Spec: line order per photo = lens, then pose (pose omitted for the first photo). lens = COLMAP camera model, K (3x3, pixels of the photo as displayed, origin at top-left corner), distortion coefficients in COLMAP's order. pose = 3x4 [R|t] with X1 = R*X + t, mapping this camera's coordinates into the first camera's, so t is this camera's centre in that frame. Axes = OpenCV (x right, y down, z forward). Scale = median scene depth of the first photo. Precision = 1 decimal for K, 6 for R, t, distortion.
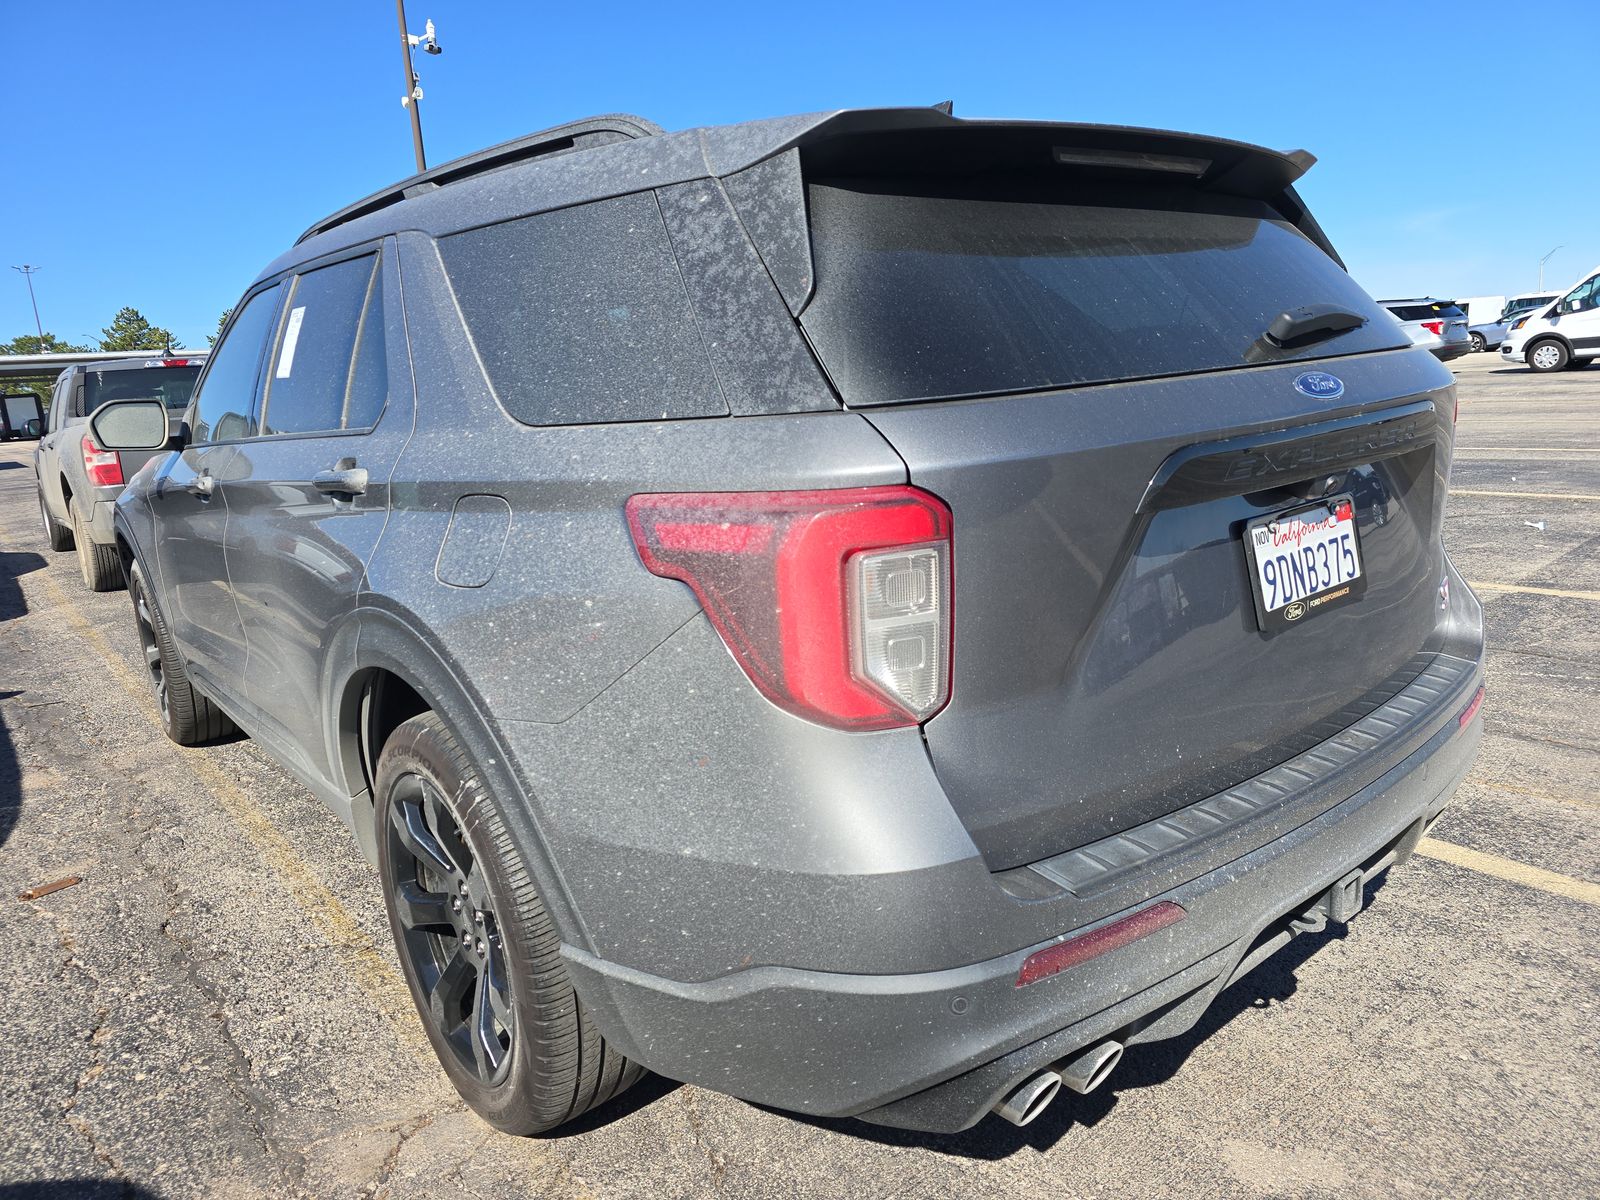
lens RADIAL K [[1066.4, 0, 800.0], [0, 1066.4, 600.0], [0, 0, 1]] dist [0.022858, -0.003593]
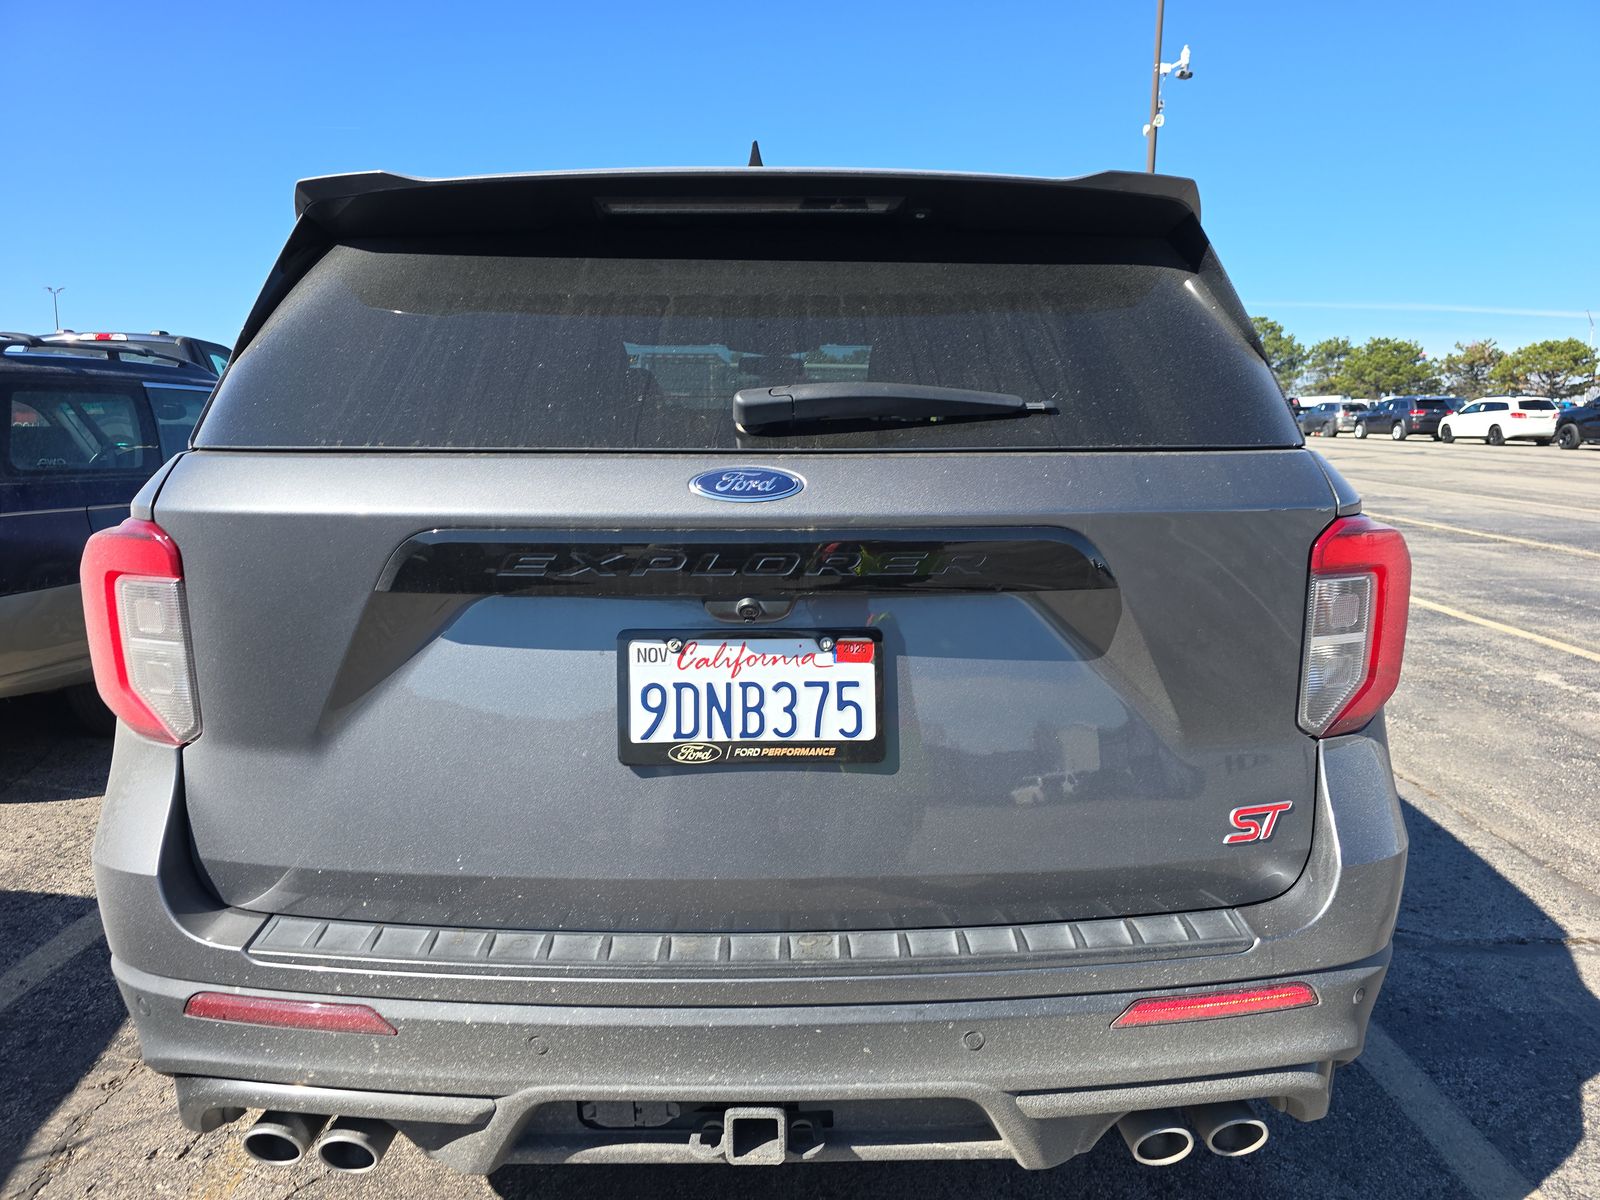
lens RADIAL K [[1066.4, 0, 800.0], [0, 1066.4, 600.0], [0, 0, 1]] dist [0.022858, -0.003593]
pose [[0.786845, 0.178022, -0.590917, 0.961868], [-0.189188, 0.980972, 0.043615, -0.150948], [0.587437, 0.077476, 0.805553, 0.374462]]
